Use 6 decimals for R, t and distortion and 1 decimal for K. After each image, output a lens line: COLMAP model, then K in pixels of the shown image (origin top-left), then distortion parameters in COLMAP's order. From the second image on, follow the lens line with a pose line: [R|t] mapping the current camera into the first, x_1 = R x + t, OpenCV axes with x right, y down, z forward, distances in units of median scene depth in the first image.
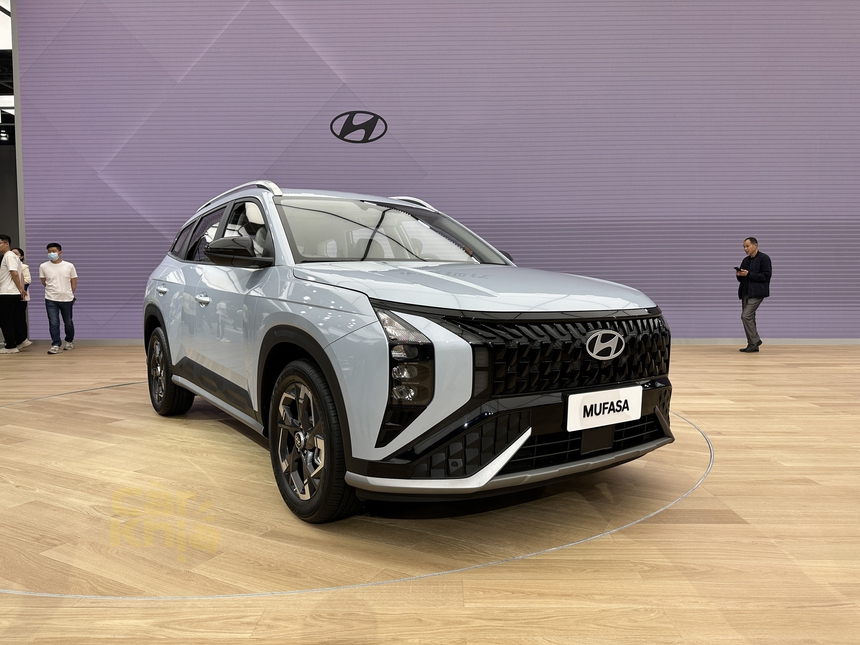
lens RADIAL K [[604.3, 0, 430.8], [0, 604.3, 342.2], [0, 0, 1]] dist [0.032834, -0.000991]
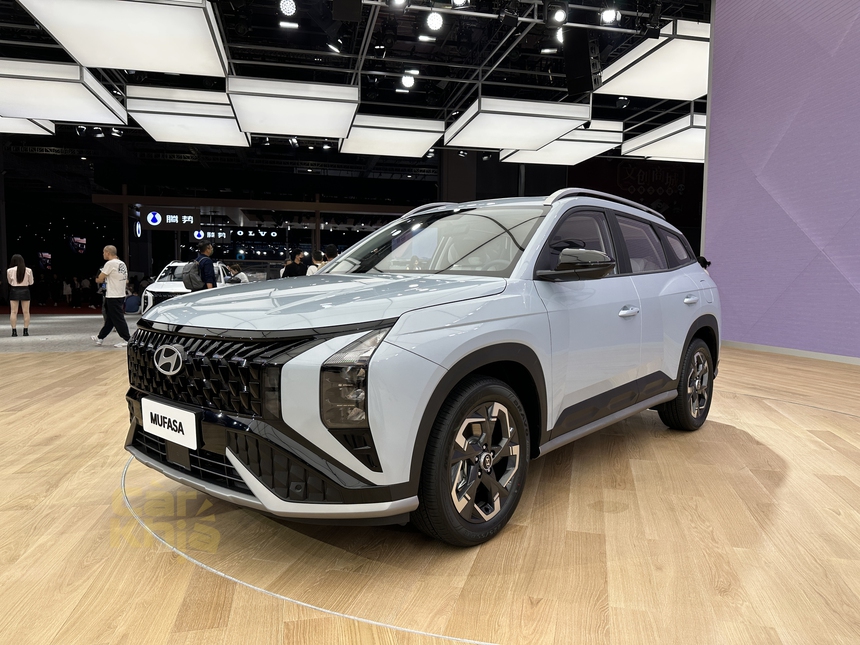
lens RADIAL K [[604.4, 0, 437.3], [0, 604.4, 325.0], [0, 0, 1]] dist [0.018190, -0.004700]
pose [[0.259977, 0.070178, -0.963061, 1.365504], [-0.096985, 0.994210, 0.046267, -0.142703], [0.960732, 0.081374, 0.265278, 1.150866]]
